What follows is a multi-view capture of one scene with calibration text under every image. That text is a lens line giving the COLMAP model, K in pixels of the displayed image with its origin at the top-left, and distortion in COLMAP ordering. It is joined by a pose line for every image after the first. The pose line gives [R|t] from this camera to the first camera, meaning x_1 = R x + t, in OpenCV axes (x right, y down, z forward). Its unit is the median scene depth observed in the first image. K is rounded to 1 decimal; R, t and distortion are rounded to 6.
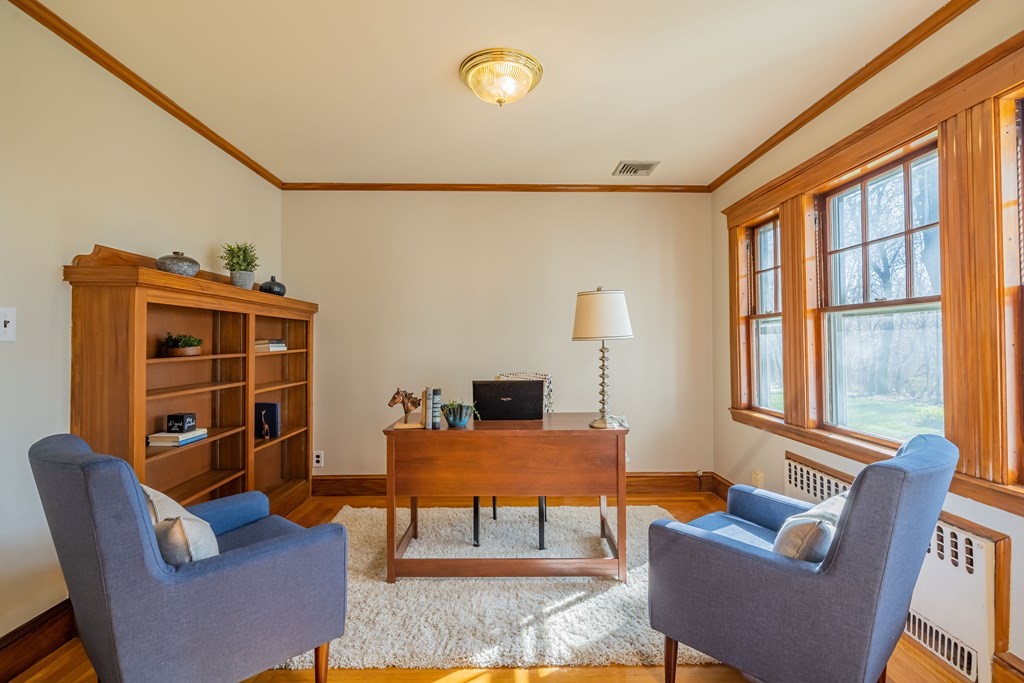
lens RADIAL K [[452.9, 0, 511.4], [0, 452.9, 333.6], [0, 0, 1]] dist [0.000198, 0.000019]
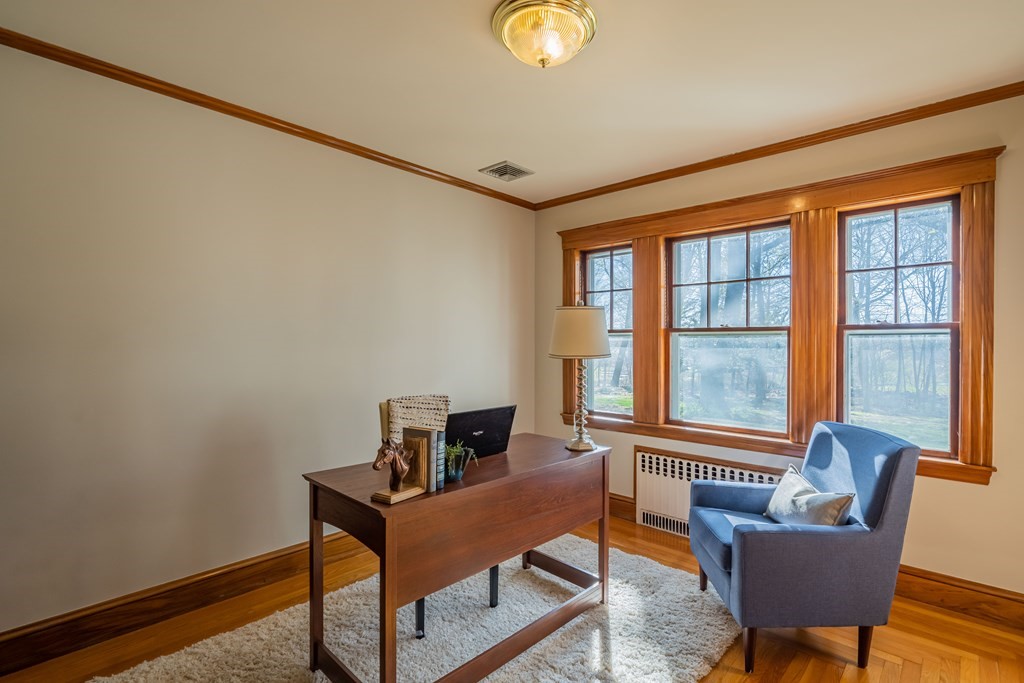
lens RADIAL K [[473.5, 0, 512.0], [0, 473.5, 341.5], [0, 0, 1]] dist [-0.001251, -0.000033]
pose [[0.695901, 0.007643, 0.718097, -0.568814], [-0.018760, 0.999796, 0.007540, -0.021856], [-0.717893, -0.018719, 0.695902, 0.392693]]
